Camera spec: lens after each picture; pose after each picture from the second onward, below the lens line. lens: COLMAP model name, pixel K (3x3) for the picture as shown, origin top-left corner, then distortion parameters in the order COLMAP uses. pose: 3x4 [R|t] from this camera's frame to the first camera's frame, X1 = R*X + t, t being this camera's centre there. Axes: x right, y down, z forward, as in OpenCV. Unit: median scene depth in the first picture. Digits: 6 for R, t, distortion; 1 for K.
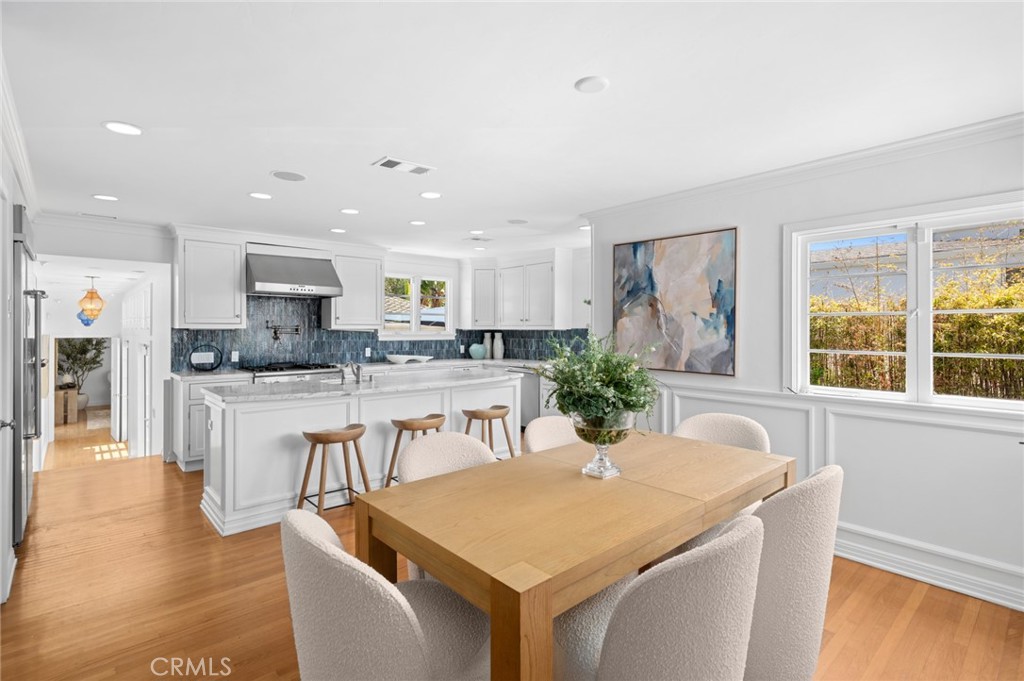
lens RADIAL K [[492.3, 0, 514.1], [0, 492.3, 328.8], [0, 0, 1]] dist [0.010325, -0.000943]
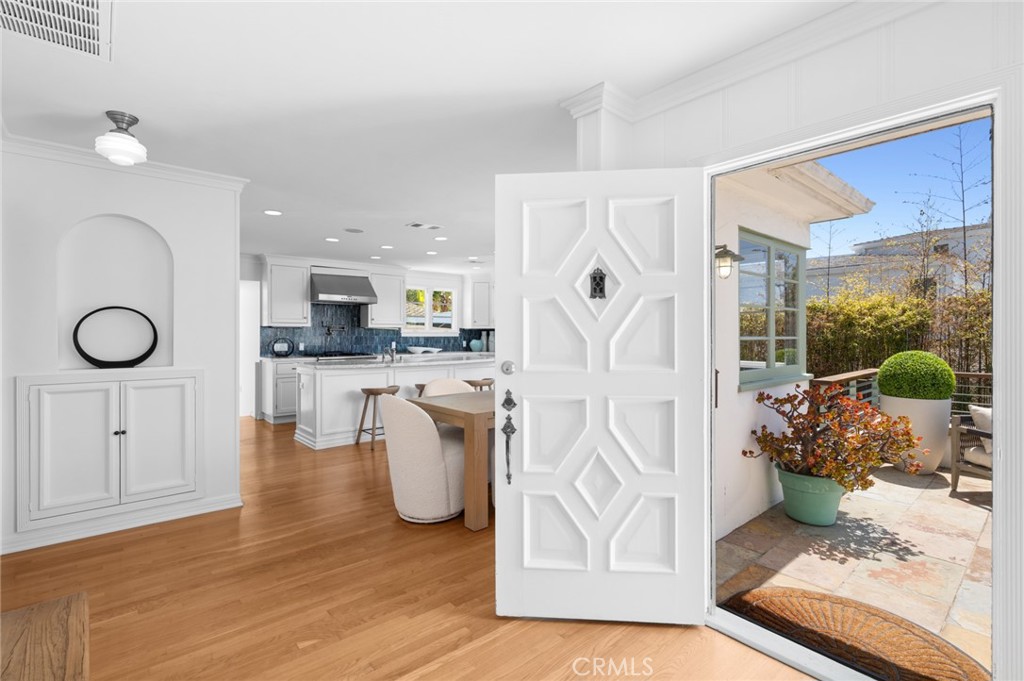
lens RADIAL K [[475.9, 0, 513.5], [0, 475.9, 333.3], [0, 0, 1]] dist [-0.001068, 0.000400]
pose [[0.999911, -0.001505, -0.013262, 0.049380], [0.001503, 0.999999, -0.000155, 0.017073], [0.013262, 0.000135, 0.999912, -0.306271]]
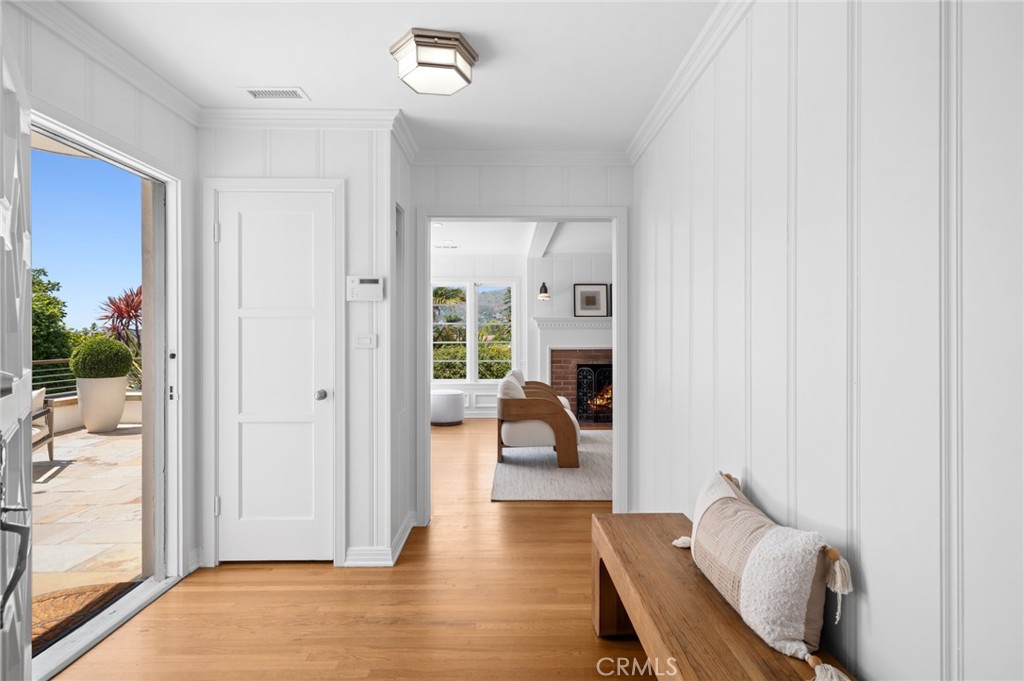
lens RADIAL K [[555.0, 0, 505.6], [0, 555.0, 344.5], [0, 0, 1]] dist [0.001189, 0.000064]
pose [[-0.751305, -0.012118, 0.659844, -0.210736], [0.000054, 0.999830, 0.018423, 0.024229], [-0.659955, 0.013877, -0.751177, 0.077226]]
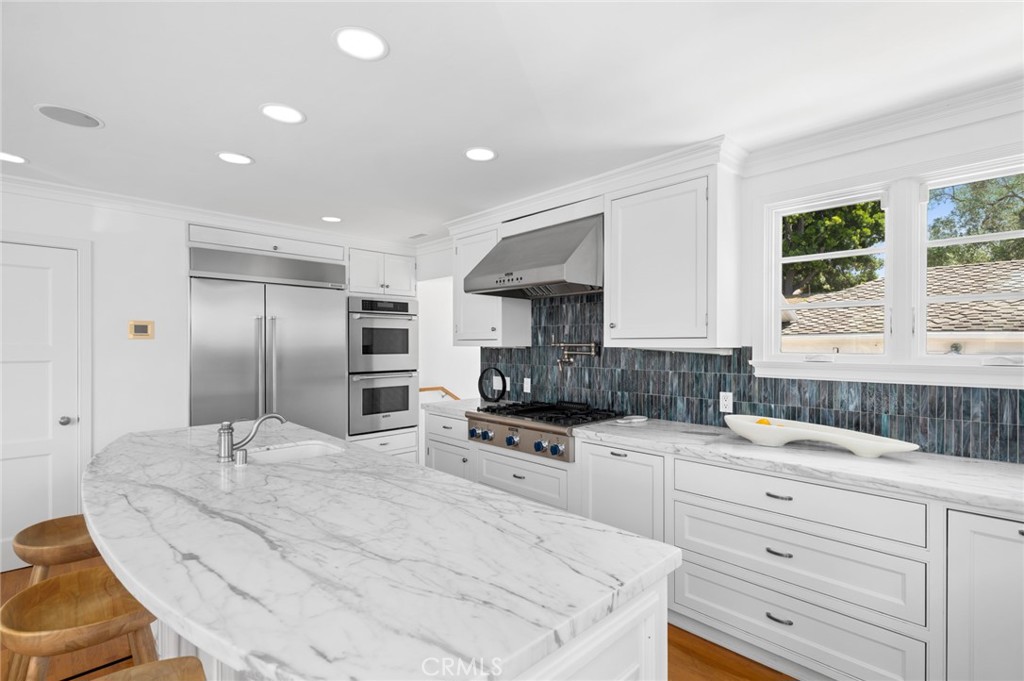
lens RADIAL K [[475.9, 0, 509.5], [0, 475.9, 343.4], [0, 0, 1]] dist [-0.001068, 0.000400]
pose [[0.041338, -0.002725, -0.999142, 0.111101], [0.002439, 0.999994, -0.002626, -0.002764], [0.999142, -0.002329, 0.041344, 0.840807]]
